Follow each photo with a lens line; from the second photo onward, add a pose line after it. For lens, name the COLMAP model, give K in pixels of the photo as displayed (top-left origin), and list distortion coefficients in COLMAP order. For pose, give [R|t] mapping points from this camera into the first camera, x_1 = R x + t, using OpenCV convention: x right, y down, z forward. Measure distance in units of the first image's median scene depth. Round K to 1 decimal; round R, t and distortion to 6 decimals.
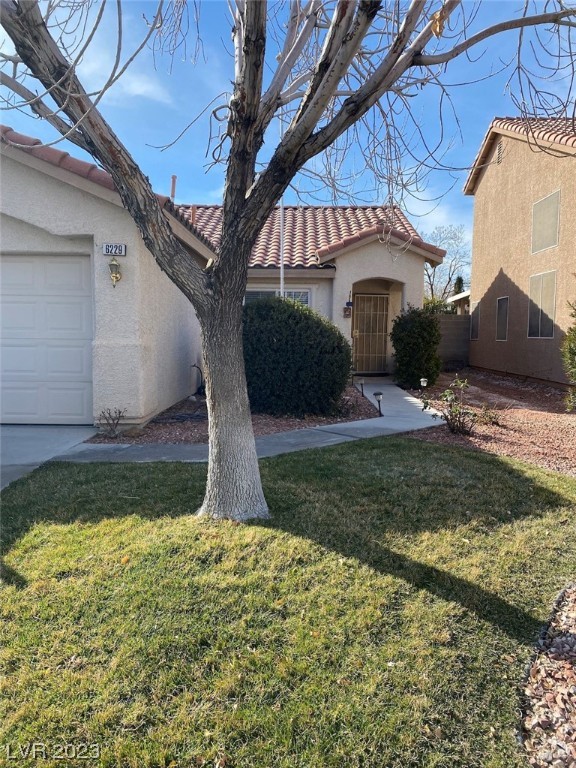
lens RADIAL K [[582.9, 0, 285.2], [0, 582.9, 385.9], [0, 0, 1]] dist [0.024404, -0.040672]
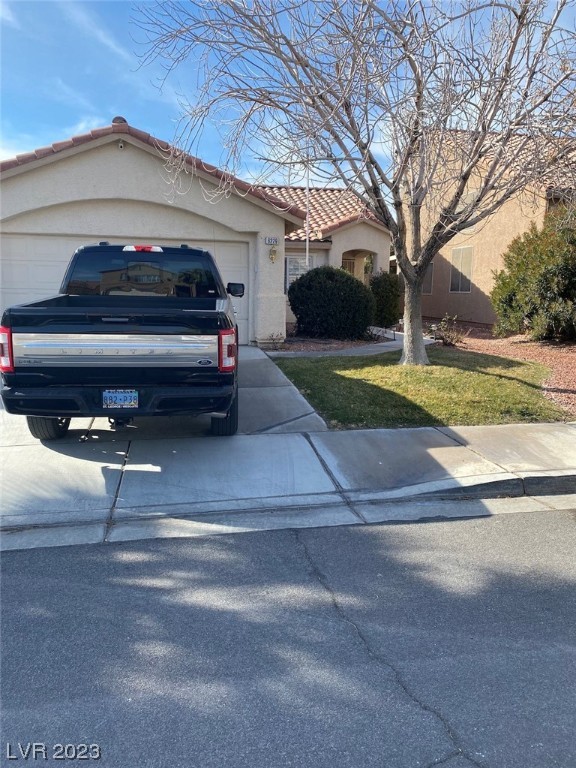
lens RADIAL K [[582.9, 0, 290.6], [0, 582.9, 383.6], [0, 0, 1]] dist [0.024404, -0.040672]
pose [[0.976925, -0.031227, 0.211287, -0.361167], [0.015257, 0.996930, 0.076798, 0.032262], [-0.213036, -0.071802, 0.974402, -0.421917]]
